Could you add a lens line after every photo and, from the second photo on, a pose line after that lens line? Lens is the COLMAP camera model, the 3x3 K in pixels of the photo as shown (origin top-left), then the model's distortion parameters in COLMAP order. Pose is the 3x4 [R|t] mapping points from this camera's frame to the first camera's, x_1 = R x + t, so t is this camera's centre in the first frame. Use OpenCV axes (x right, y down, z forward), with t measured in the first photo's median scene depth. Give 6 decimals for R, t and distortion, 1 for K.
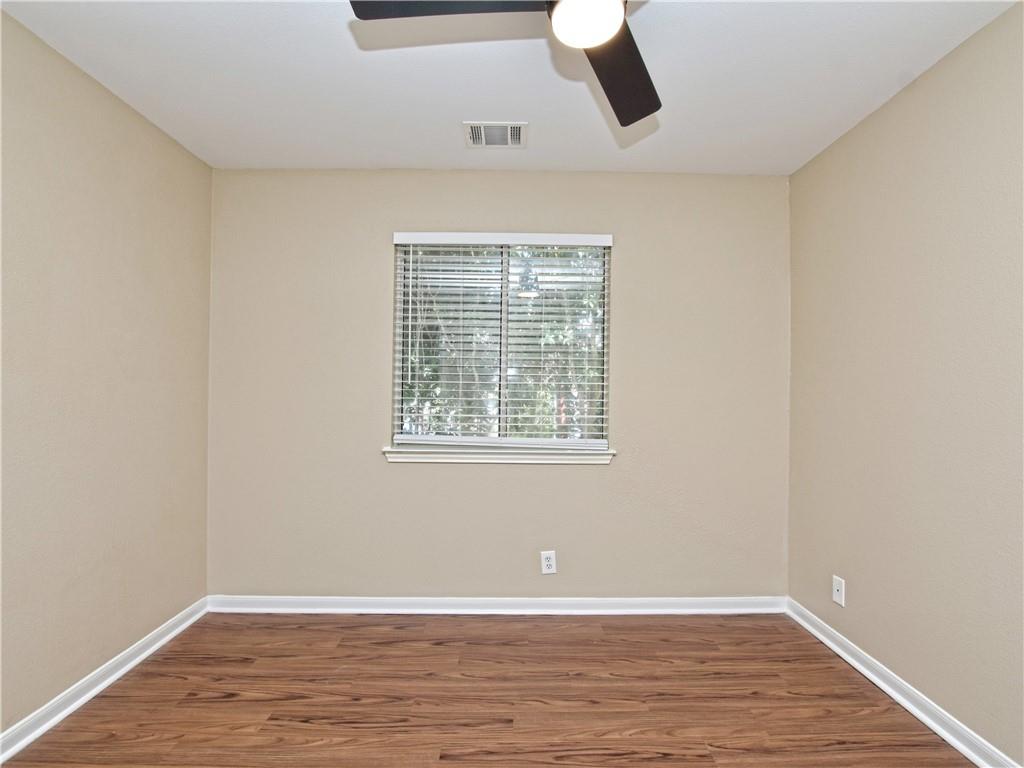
lens RADIAL K [[509.2, 0, 516.2], [0, 509.2, 386.1], [0, 0, 1]] dist [-0.038550, 0.007353]
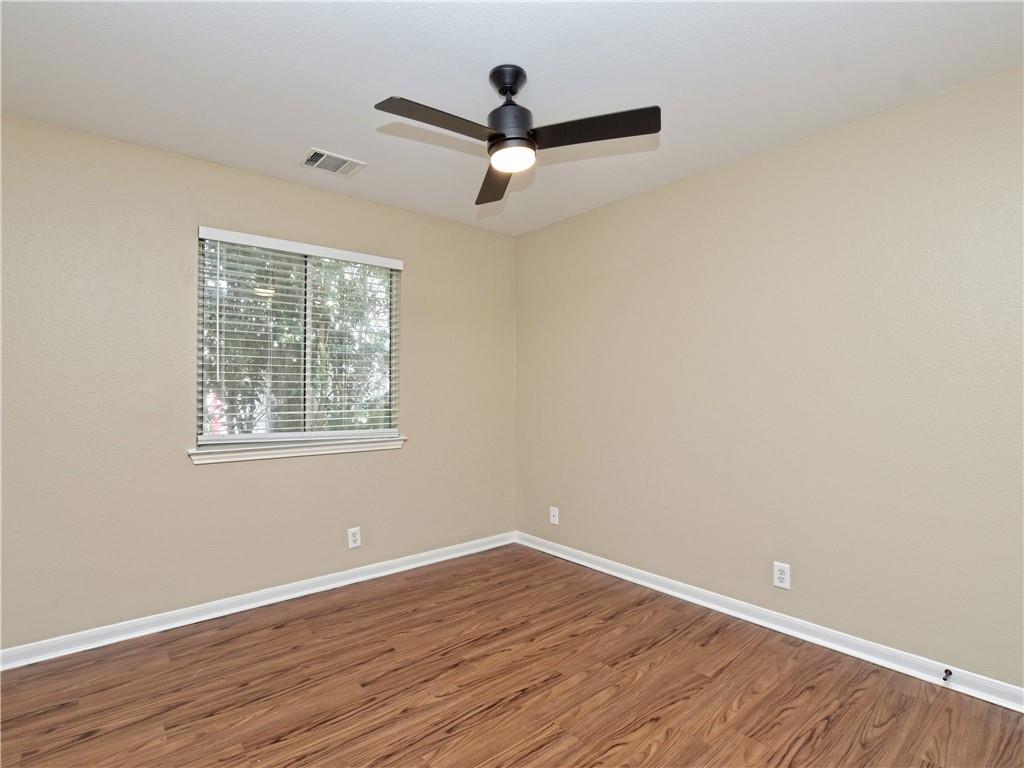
lens RADIAL K [[509.2, 0, 516.2], [0, 509.2, 386.1], [0, 0, 1]] dist [-0.038550, 0.007353]
pose [[0.766077, -0.005314, 0.642727, -0.457561], [0.001750, 0.999979, 0.006182, -0.003663], [-0.642747, -0.003611, 0.766070, -0.134731]]
